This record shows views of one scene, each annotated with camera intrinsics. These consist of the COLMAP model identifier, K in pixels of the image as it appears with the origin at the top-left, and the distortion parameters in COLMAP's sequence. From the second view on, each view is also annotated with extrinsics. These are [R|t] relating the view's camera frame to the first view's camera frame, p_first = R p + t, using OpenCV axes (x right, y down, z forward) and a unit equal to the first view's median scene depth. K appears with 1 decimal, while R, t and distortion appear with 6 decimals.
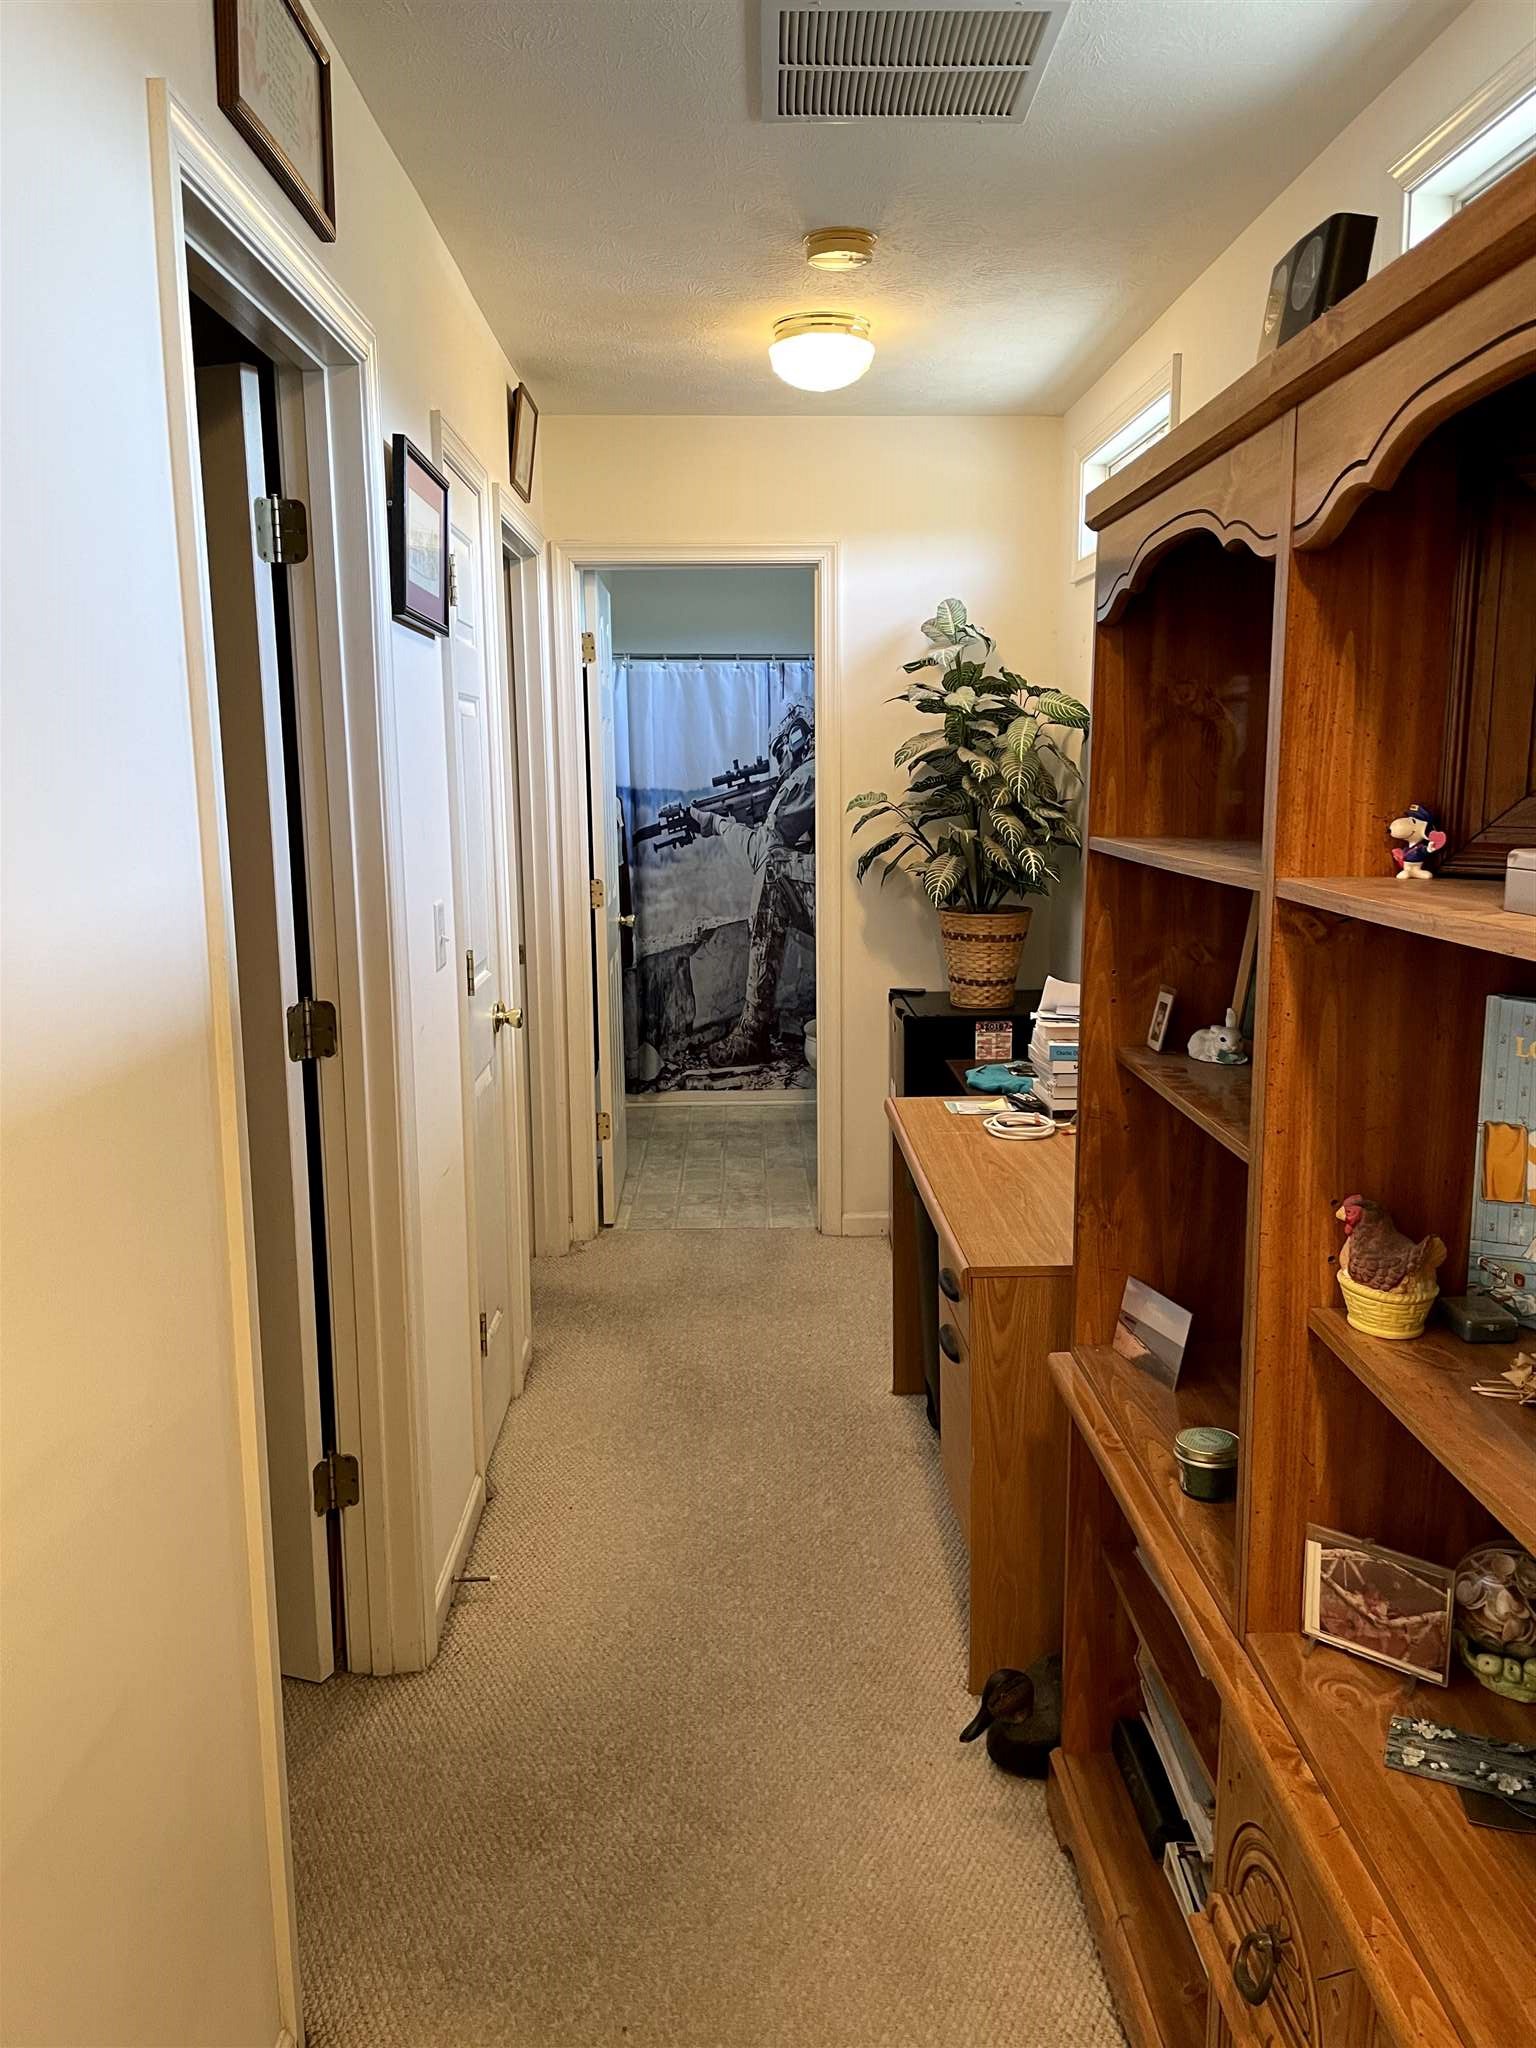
lens RADIAL K [[1571.1, 0, 776.2], [0, 1571.1, 1032.6], [0, 0, 1]] dist [0.063339, -0.042817]
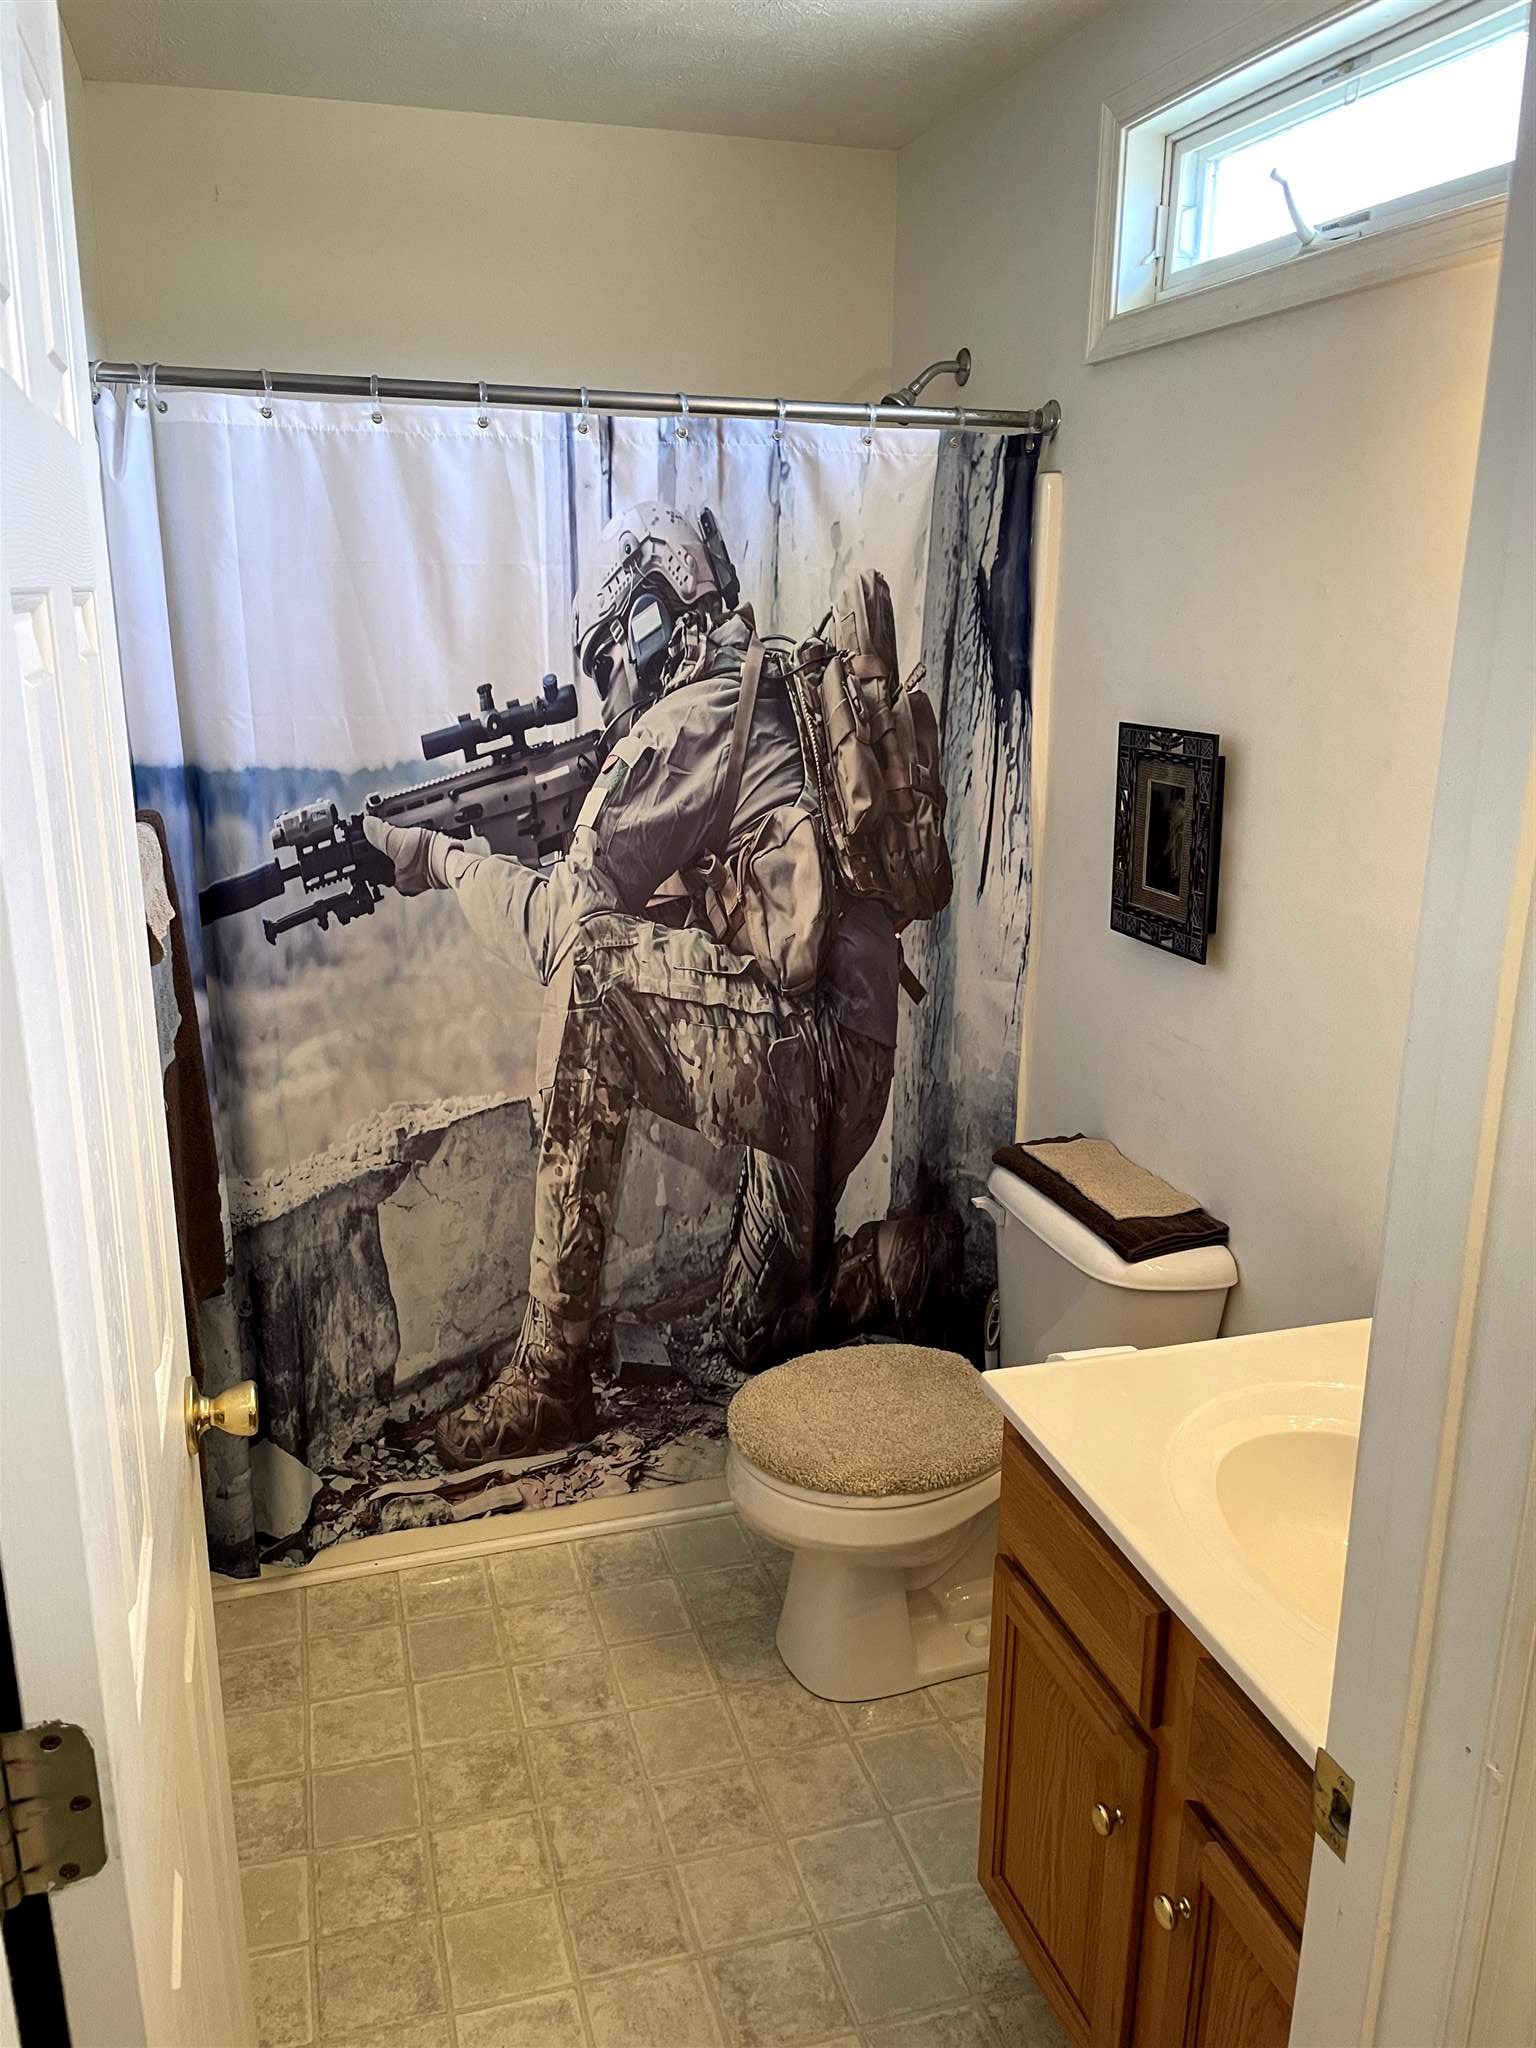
lens RADIAL K [[1571.1, 0, 764.4], [0, 1571.1, 1003.9], [0, 0, 1]] dist [0.063339, -0.042817]
pose [[0.965113, -0.051745, 0.256670, -0.060842], [0.025593, 0.994227, 0.104205, -0.135201], [-0.260580, -0.094000, 0.960865, 0.617884]]
